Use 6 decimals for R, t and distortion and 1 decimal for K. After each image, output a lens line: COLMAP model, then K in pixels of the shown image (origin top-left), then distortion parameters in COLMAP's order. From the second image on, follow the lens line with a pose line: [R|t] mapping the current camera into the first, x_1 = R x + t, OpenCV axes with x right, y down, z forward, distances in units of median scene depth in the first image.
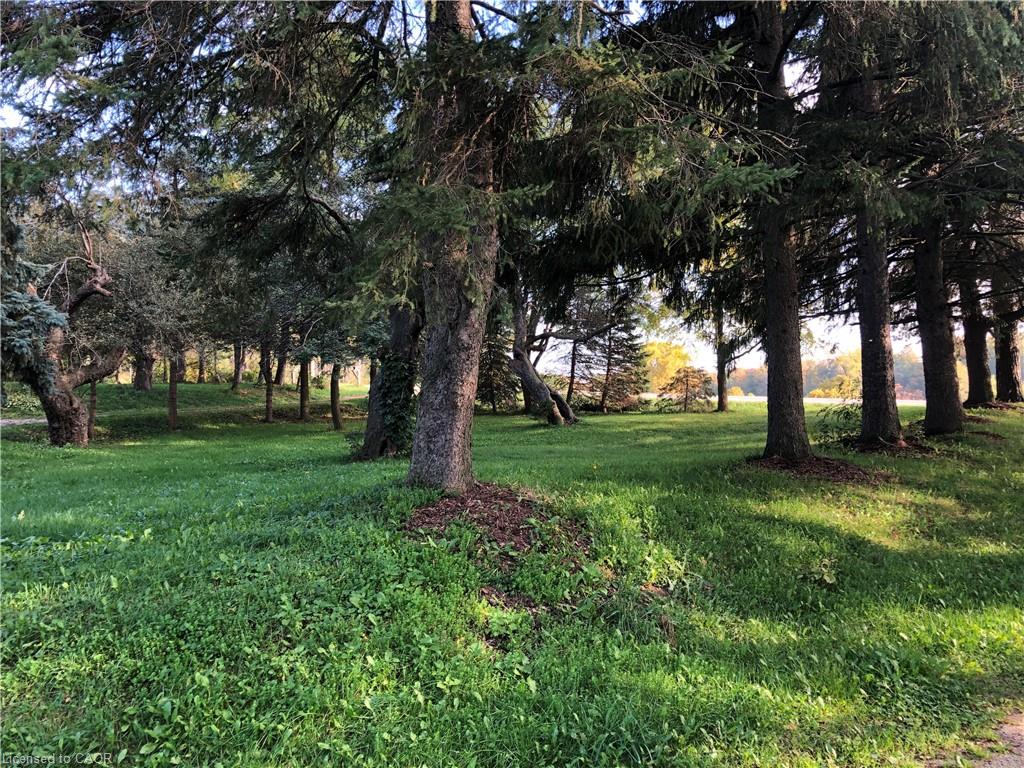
lens RADIAL K [[839.7, 0, 511.8], [0, 839.7, 383.9], [0, 0, 1]] dist [0.030917, -0.035733]
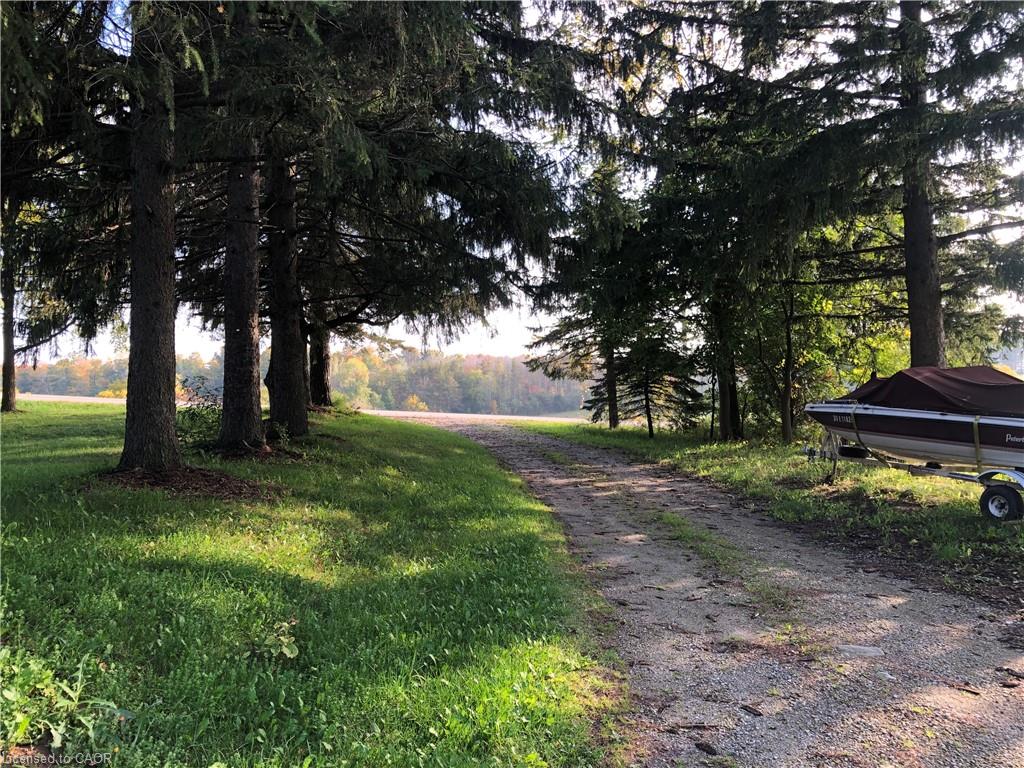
lens RADIAL K [[839.7, 0, 511.2], [0, 839.7, 383.3], [0, 0, 1]] dist [0.030917, -0.035733]
pose [[0.696055, 0.038714, 0.716944, 0.002538], [-0.035211, 0.999184, -0.019769, 0.014317], [-0.717125, -0.011484, 0.696850, 0.263705]]
